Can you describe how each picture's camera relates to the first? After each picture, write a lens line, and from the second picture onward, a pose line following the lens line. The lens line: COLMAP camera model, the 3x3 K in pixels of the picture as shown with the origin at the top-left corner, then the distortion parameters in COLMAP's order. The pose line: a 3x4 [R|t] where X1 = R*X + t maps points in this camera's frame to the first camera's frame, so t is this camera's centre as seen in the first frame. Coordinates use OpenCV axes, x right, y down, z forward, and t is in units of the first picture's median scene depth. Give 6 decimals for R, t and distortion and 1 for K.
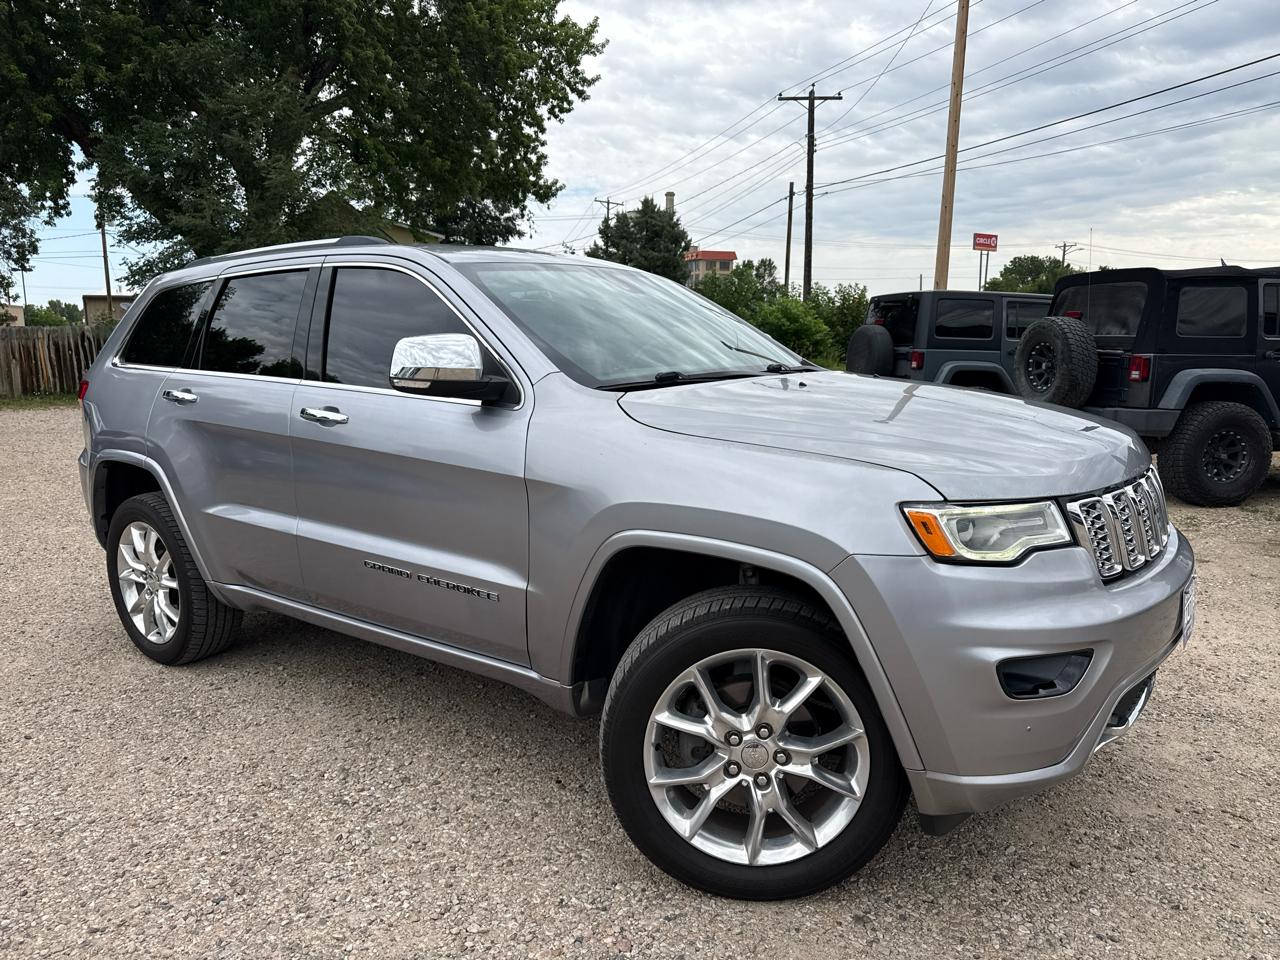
lens RADIAL K [[970.6, 0, 625.1], [0, 970.6, 477.7], [0, 0, 1]] dist [-0.006113, -0.010254]
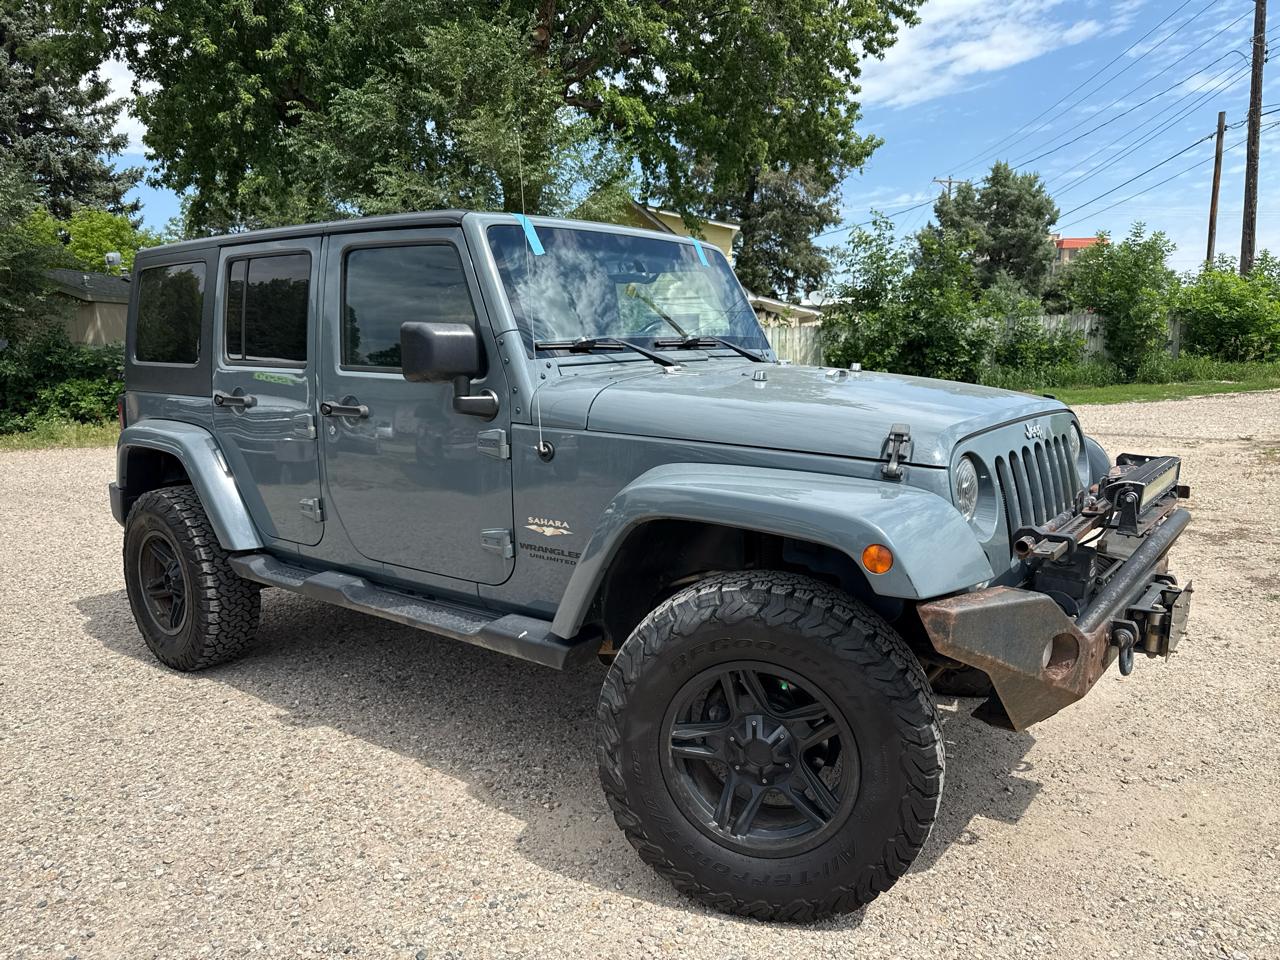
lens RADIAL K [[906.2, 0, 597.9], [0, 906.2, 470.4], [0, 0, 1]] dist [-0.005315, -0.000793]
pose [[0.926590, 0.026964, -0.375106, 0.003643], [-0.027865, 0.999607, 0.003023, -0.038497], [0.375040, 0.007651, 0.926977, 0.259850]]
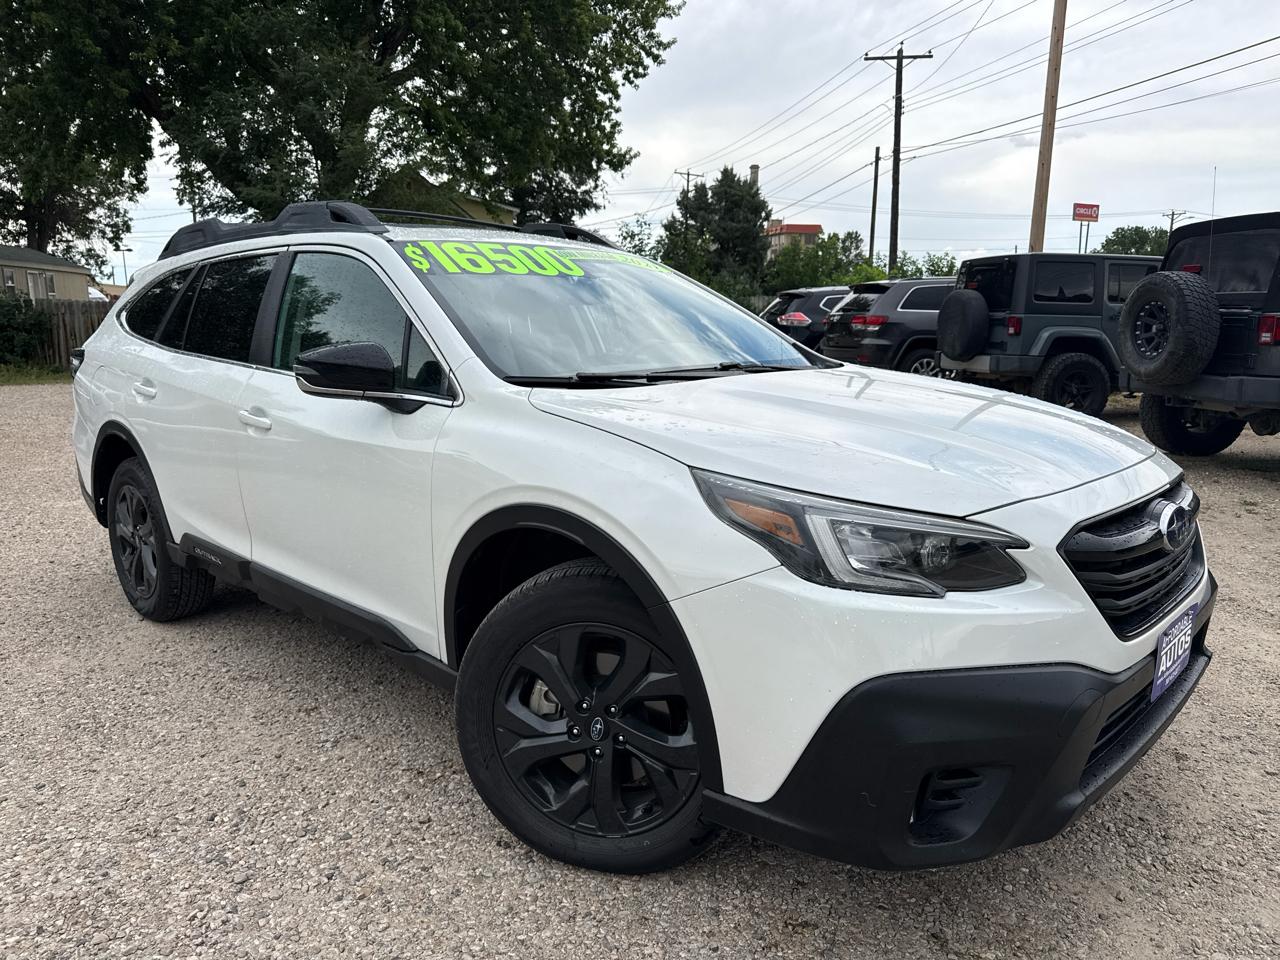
lens RADIAL K [[970.6, 0, 625.1], [0, 970.6, 477.7], [0, 0, 1]] dist [-0.006113, -0.010254]
pose [[0.996402, 0.010206, -0.084134, 0.008937], [-0.008288, 0.999698, 0.023118, 0.000675], [0.084345, -0.022338, 0.996186, 0.024811]]
